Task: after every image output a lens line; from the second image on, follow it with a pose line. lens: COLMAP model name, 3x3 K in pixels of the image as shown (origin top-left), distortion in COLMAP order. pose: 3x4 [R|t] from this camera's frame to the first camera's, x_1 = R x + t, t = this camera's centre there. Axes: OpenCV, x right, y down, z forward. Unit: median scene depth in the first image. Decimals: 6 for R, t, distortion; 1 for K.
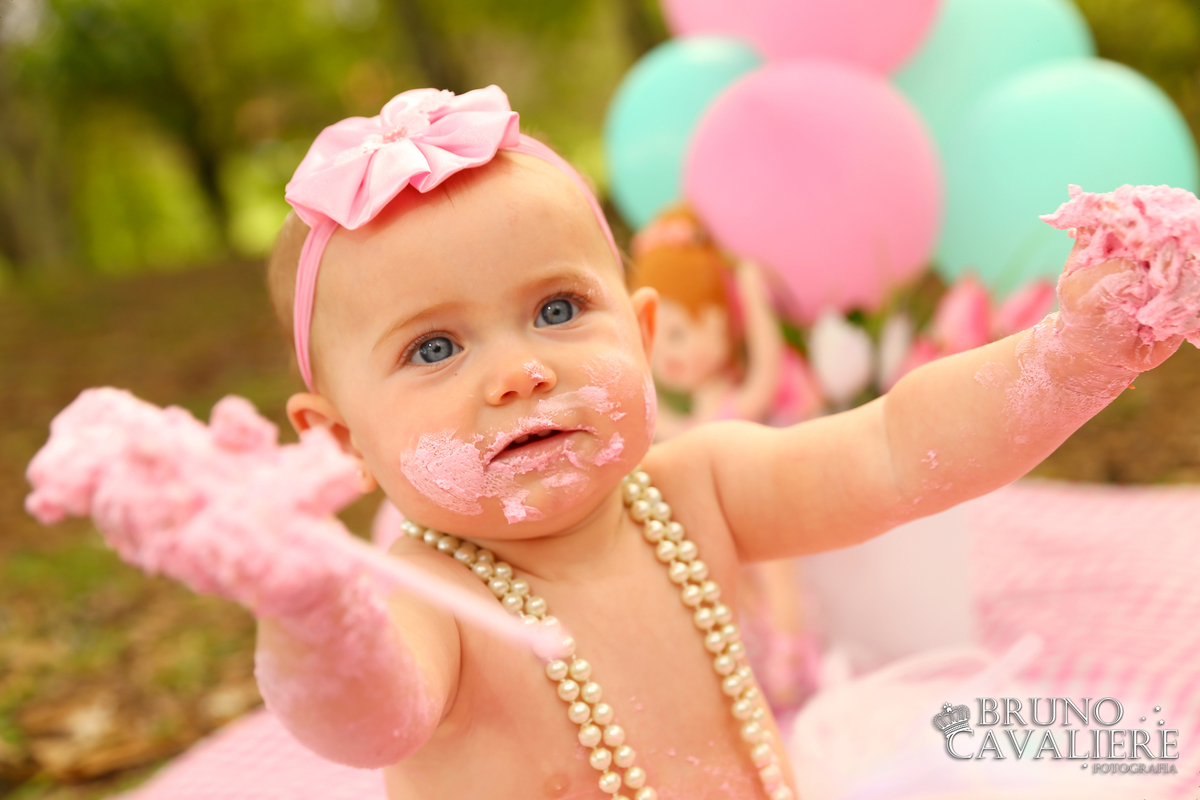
lens RADIAL K [[2123.0, 0, 600.0], [0, 2123.0, 400.0], [0, 0, 1]] dist [0.400671, 0.011972]
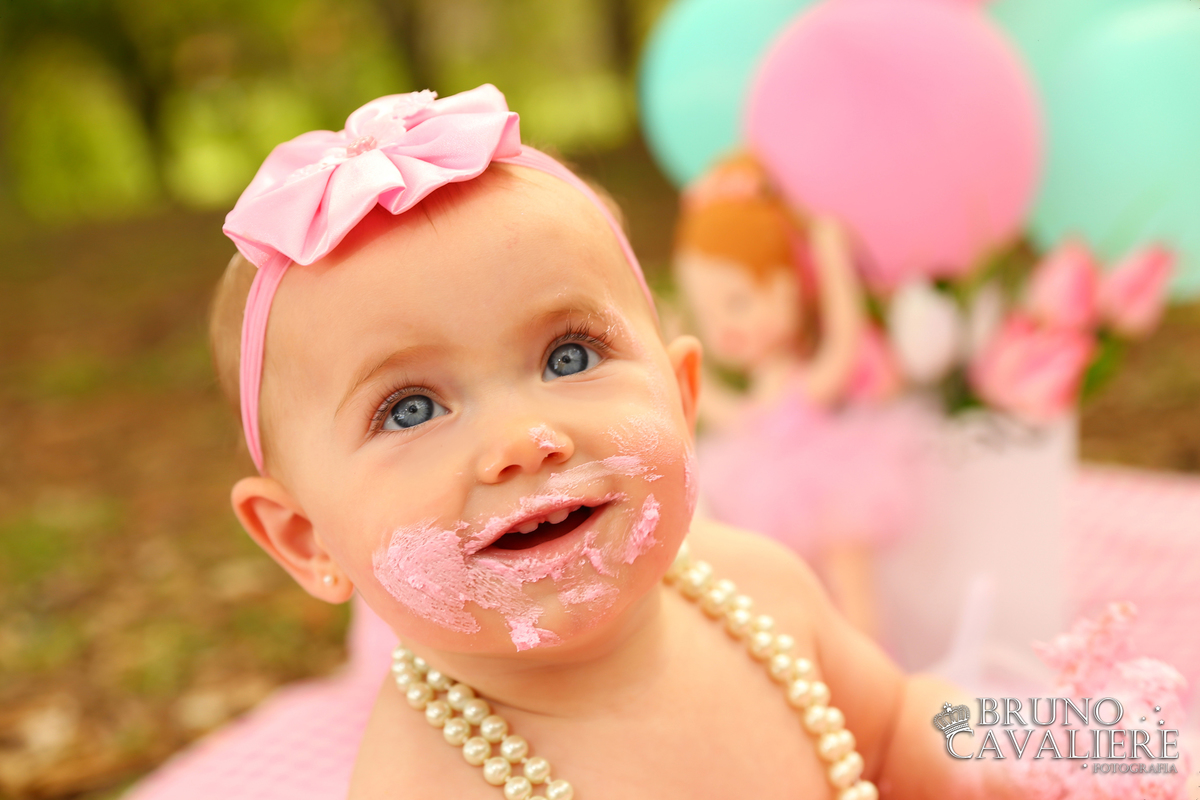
lens RADIAL K [[2456.4, 0, 600.0], [0, 2456.4, 400.0], [0, 0, 1]] dist [-0.050725, 1.790660]
pose [[0.999779, -0.017743, -0.011275, 0.000101], [0.017189, 0.998723, -0.047498, 0.013798], [0.012104, 0.047294, 0.998808, 0.107923]]
